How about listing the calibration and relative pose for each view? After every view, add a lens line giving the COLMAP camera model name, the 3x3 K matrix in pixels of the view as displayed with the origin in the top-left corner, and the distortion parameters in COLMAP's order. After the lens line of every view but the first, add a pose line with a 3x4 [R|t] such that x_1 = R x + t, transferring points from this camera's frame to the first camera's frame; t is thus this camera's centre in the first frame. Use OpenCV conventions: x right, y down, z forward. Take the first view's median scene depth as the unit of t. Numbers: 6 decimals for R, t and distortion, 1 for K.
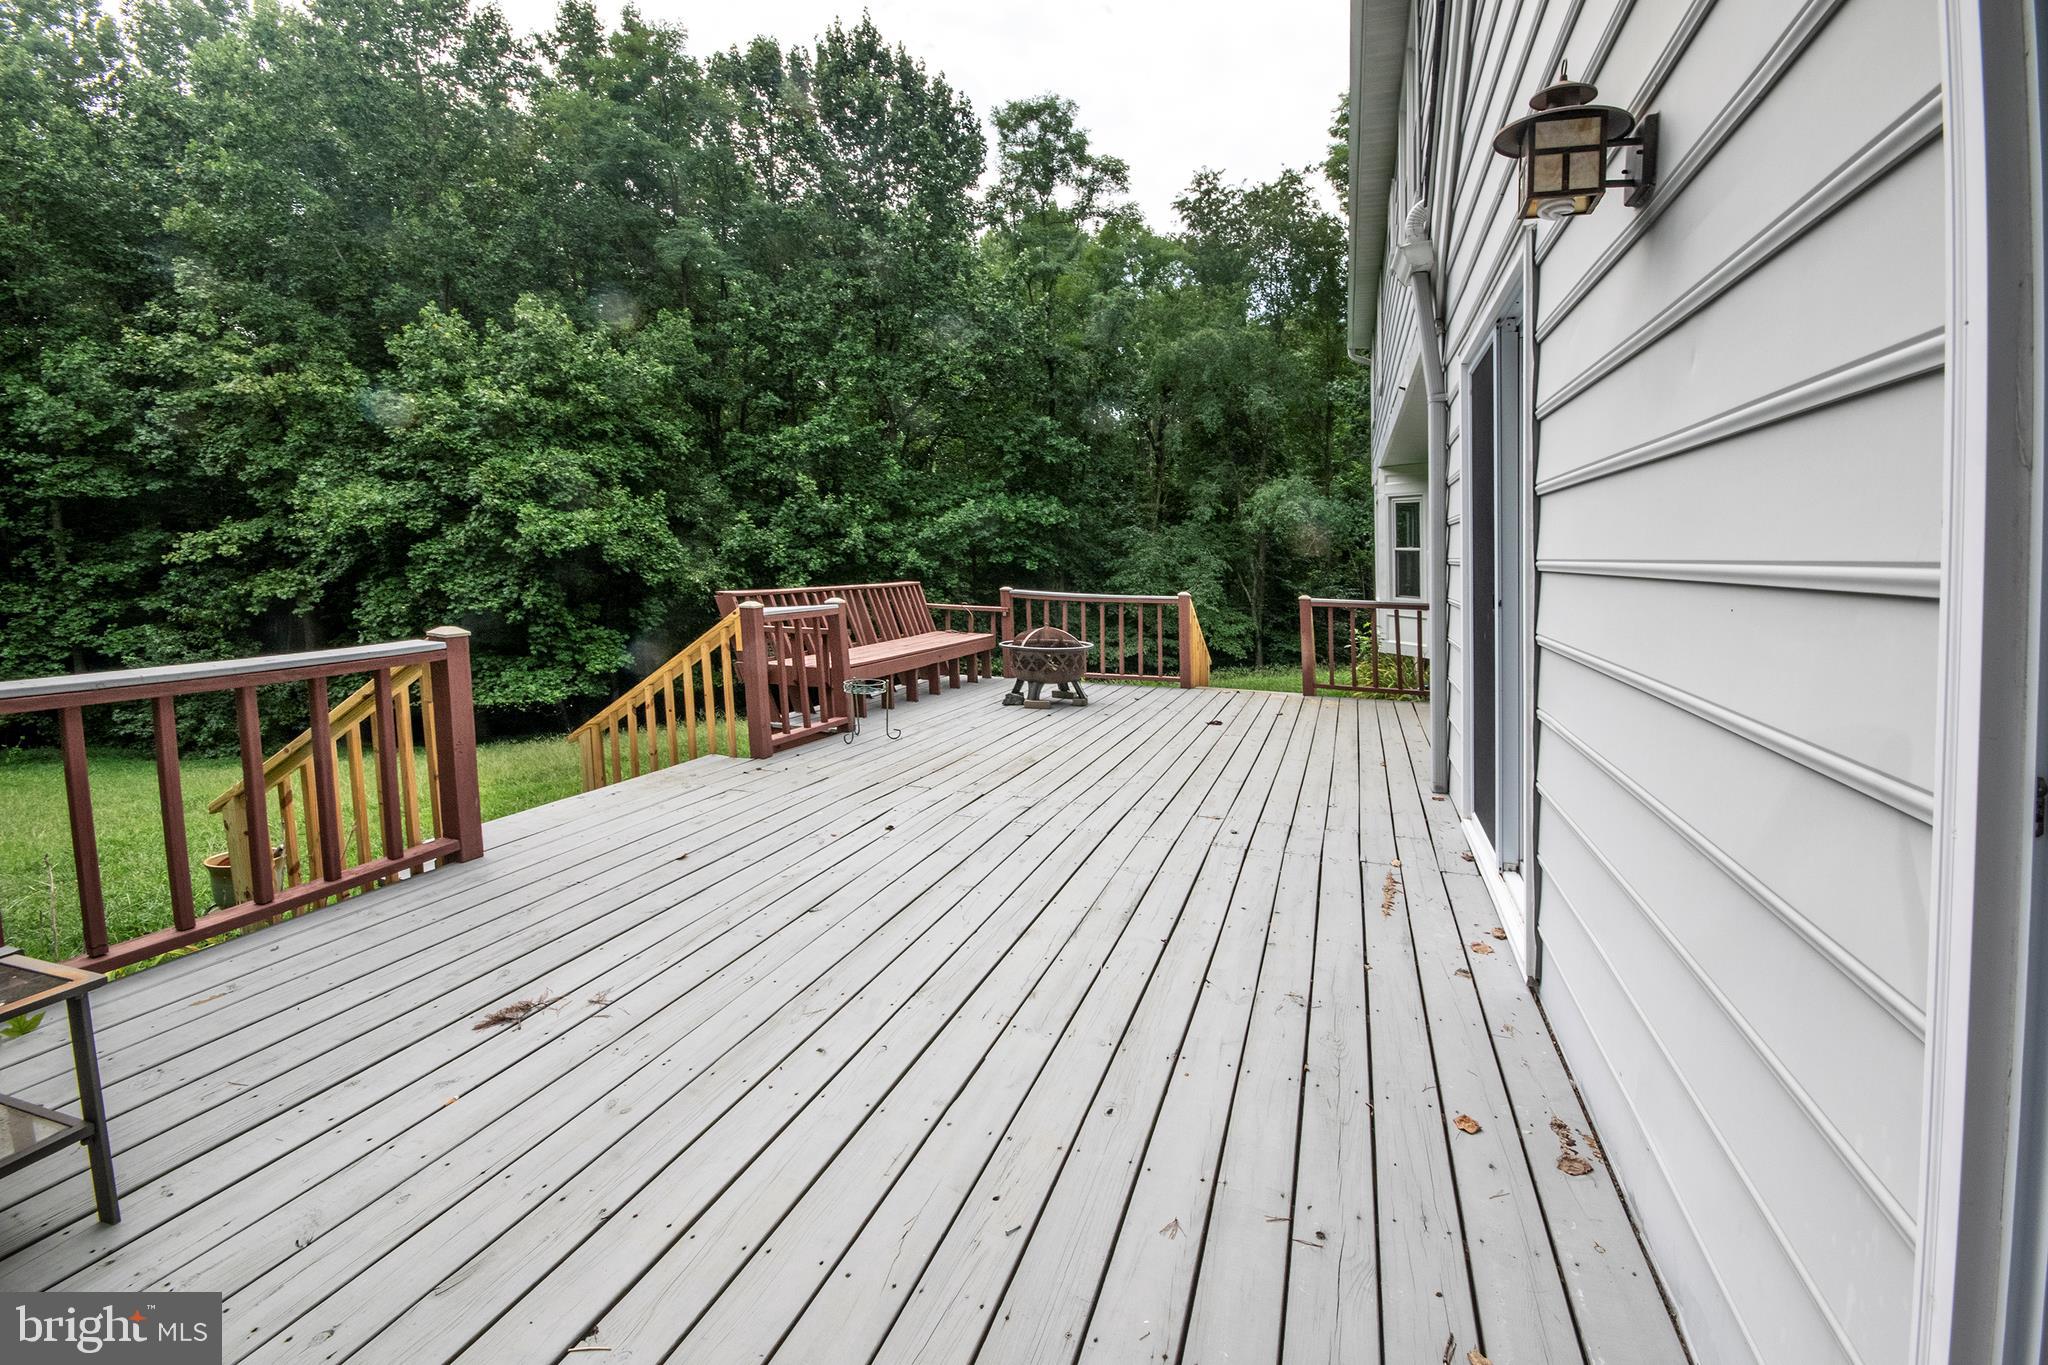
lens RADIAL K [[916.8, 0, 1060.2], [0, 916.8, 600.1], [0, 0, 1]] dist [0.008672, -0.008365]
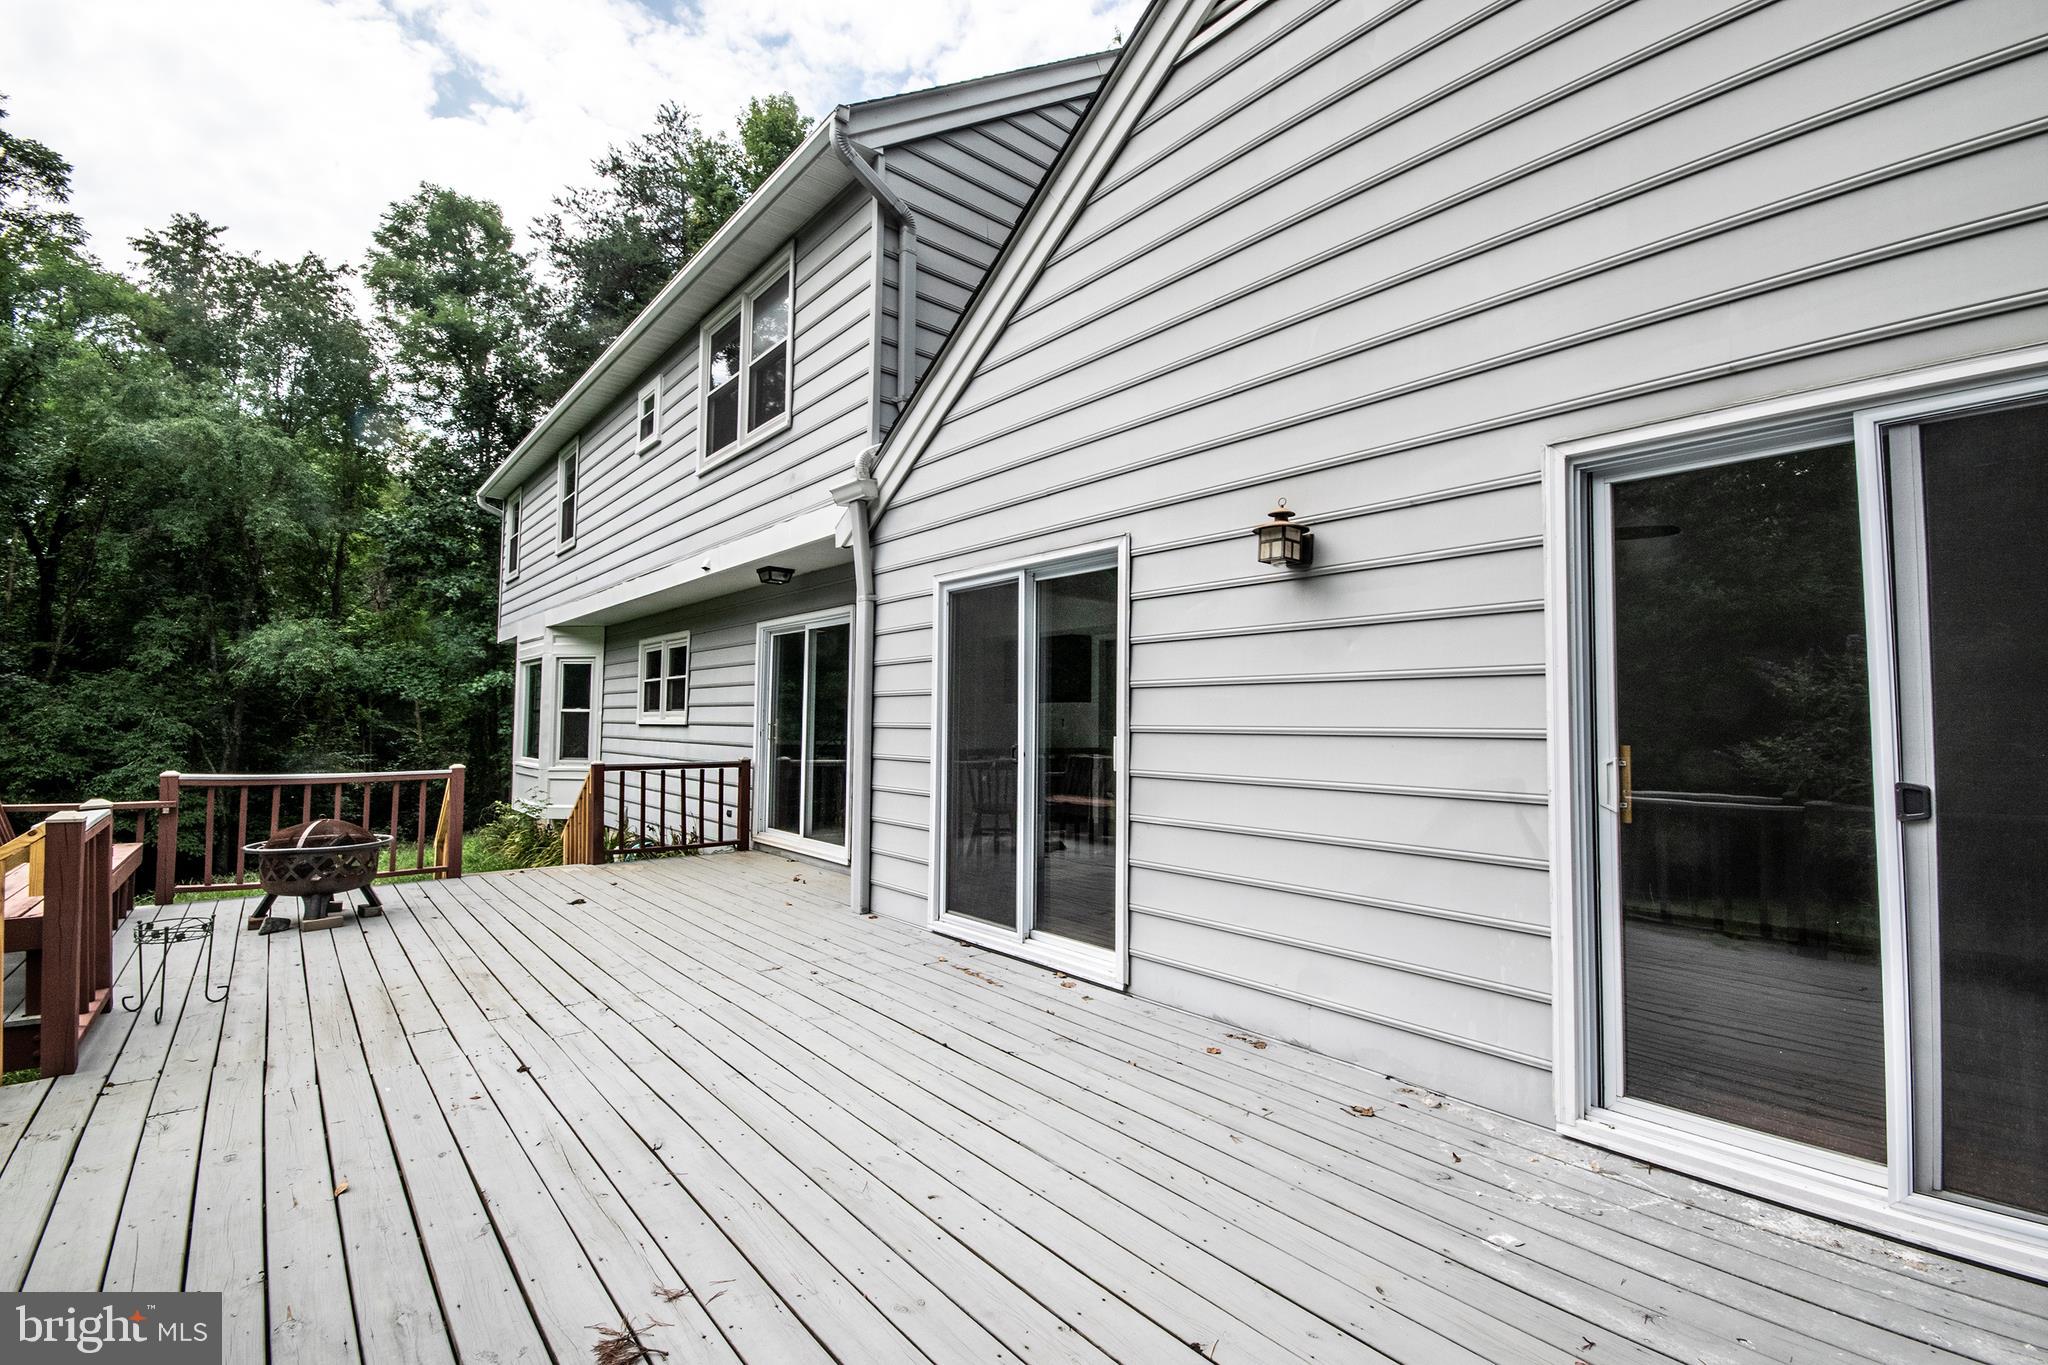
lens RADIAL K [[916.8, 0, 1037.5], [0, 916.8, 671.8], [0, 0, 1]] dist [0.008672, -0.008365]
pose [[0.523816, 0.031500, 0.851249, -0.121897], [0.046919, 0.996732, -0.065755, -0.004885], [-0.850538, 0.074383, 0.520626, 0.031376]]
